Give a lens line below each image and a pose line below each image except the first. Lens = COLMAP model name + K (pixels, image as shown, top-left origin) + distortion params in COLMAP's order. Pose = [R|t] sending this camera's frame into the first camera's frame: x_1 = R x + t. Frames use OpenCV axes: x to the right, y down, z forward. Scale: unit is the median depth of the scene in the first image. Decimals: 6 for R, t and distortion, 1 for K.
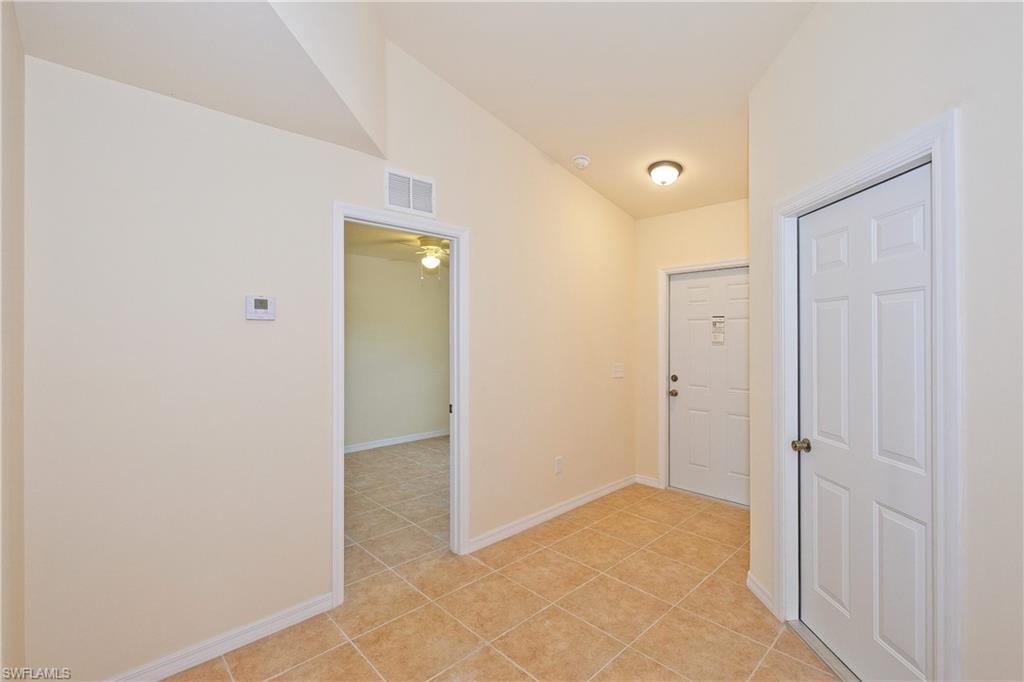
lens RADIAL K [[461.9, 0, 512.3], [0, 461.9, 340.5], [0, 0, 1]] dist [-0.001009, -0.000857]
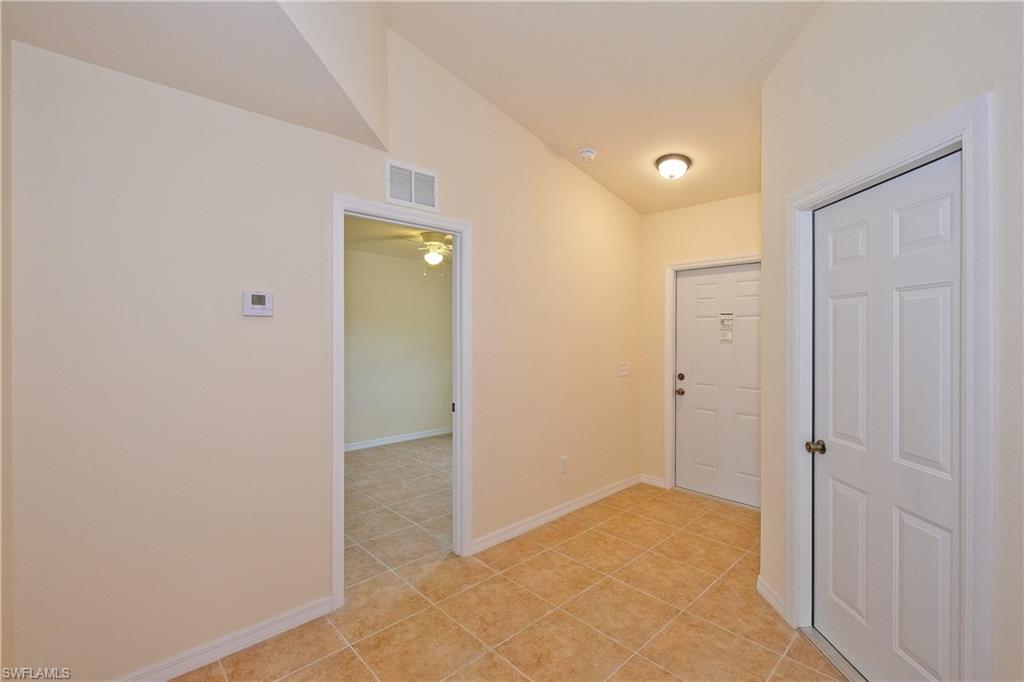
lens RADIAL K [[461.9, 0, 513.6], [0, 461.9, 340.9], [0, 0, 1]] dist [-0.001009, -0.000857]
pose [[0.999990, 0.001865, -0.003979, -0.002623], [-0.001842, 0.999982, 0.005792, 0.000734], [0.003990, -0.005784, 0.999975, 0.026764]]
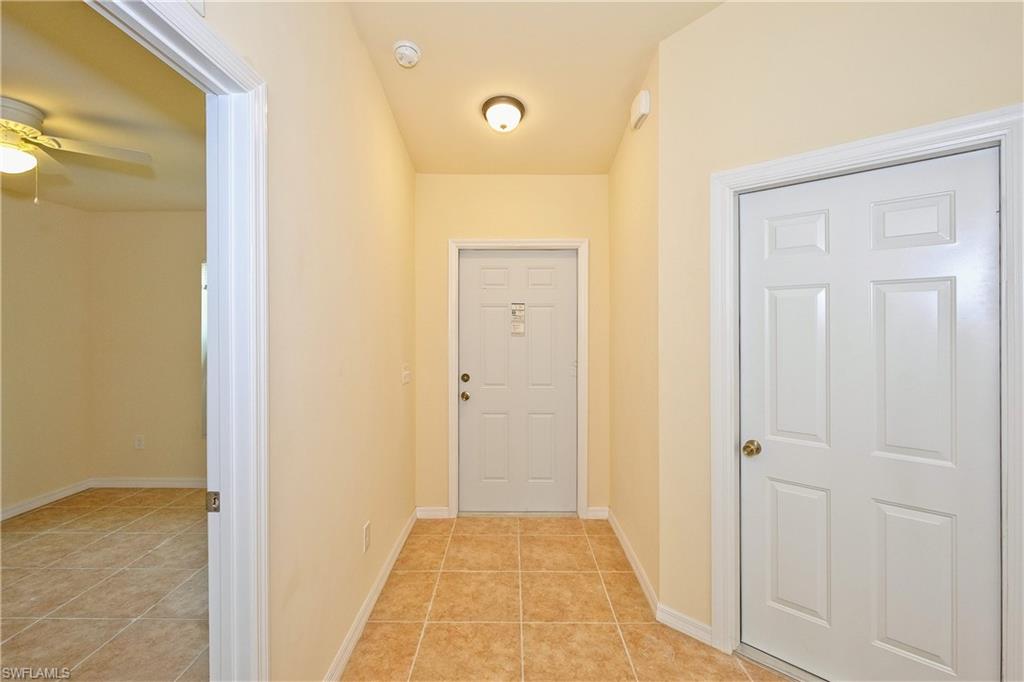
lens RADIAL K [[461.9, 0, 519.7], [0, 461.9, 329.1], [0, 0, 1]] dist [-0.001009, -0.000857]
pose [[0.687908, -0.003004, 0.725792, -0.283857], [0.004673, 0.999989, -0.000291, -0.005562], [-0.725783, 0.003592, 0.687915, 0.605867]]
